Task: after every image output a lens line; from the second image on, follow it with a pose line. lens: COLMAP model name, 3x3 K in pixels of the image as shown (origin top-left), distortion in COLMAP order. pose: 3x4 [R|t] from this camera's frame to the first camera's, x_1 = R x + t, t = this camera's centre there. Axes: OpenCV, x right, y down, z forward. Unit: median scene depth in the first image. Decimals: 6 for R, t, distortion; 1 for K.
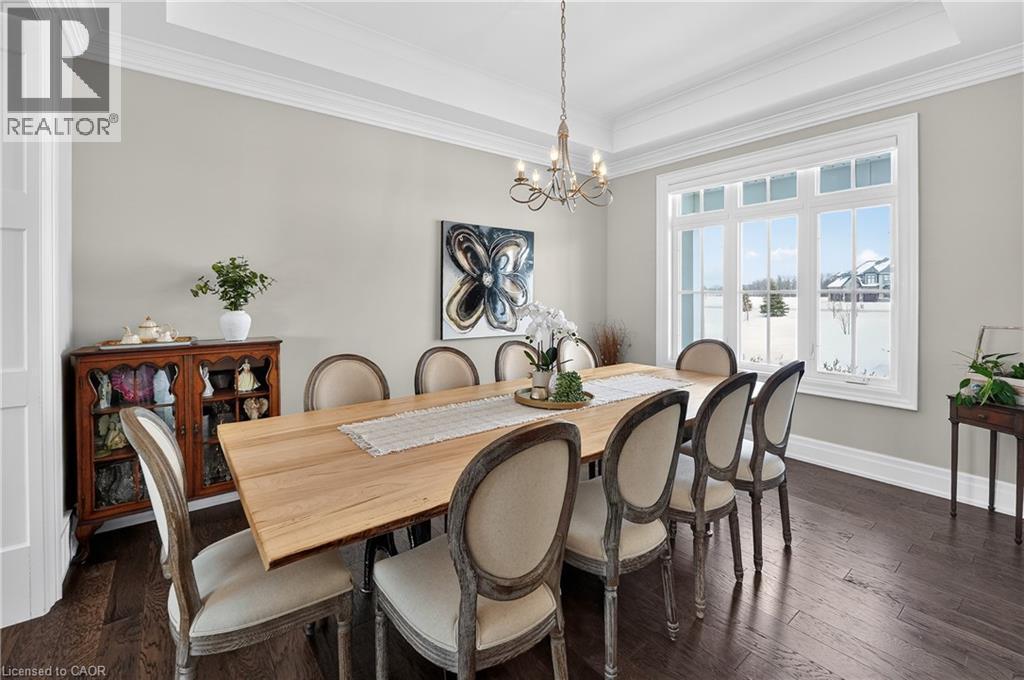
lens RADIAL K [[445.1, 0, 515.4], [0, 445.1, 299.0], [0, 0, 1]] dist [-0.001818, -0.000294]
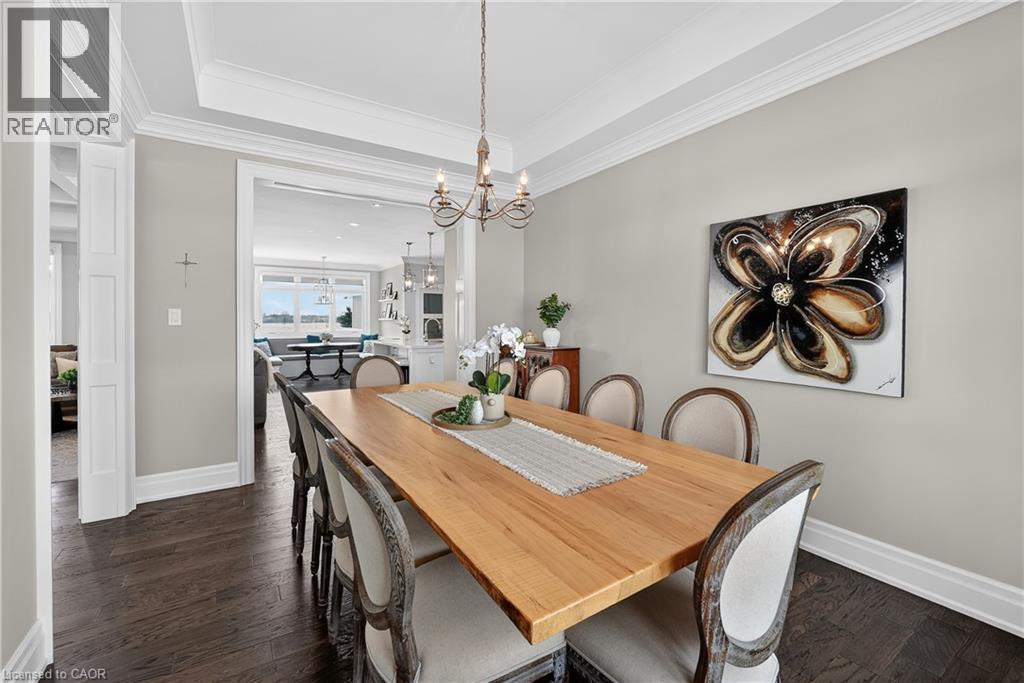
lens RADIAL K [[428.7, 0, 514.7], [0, 428.7, 322.7], [0, 0, 1]] dist [-0.000203, -0.000018]
pose [[-0.069058, 0.010206, -0.997560, 0.605916], [-0.011605, 0.999872, 0.011033, -0.004247], [0.997545, 0.012338, -0.068930, 0.680944]]
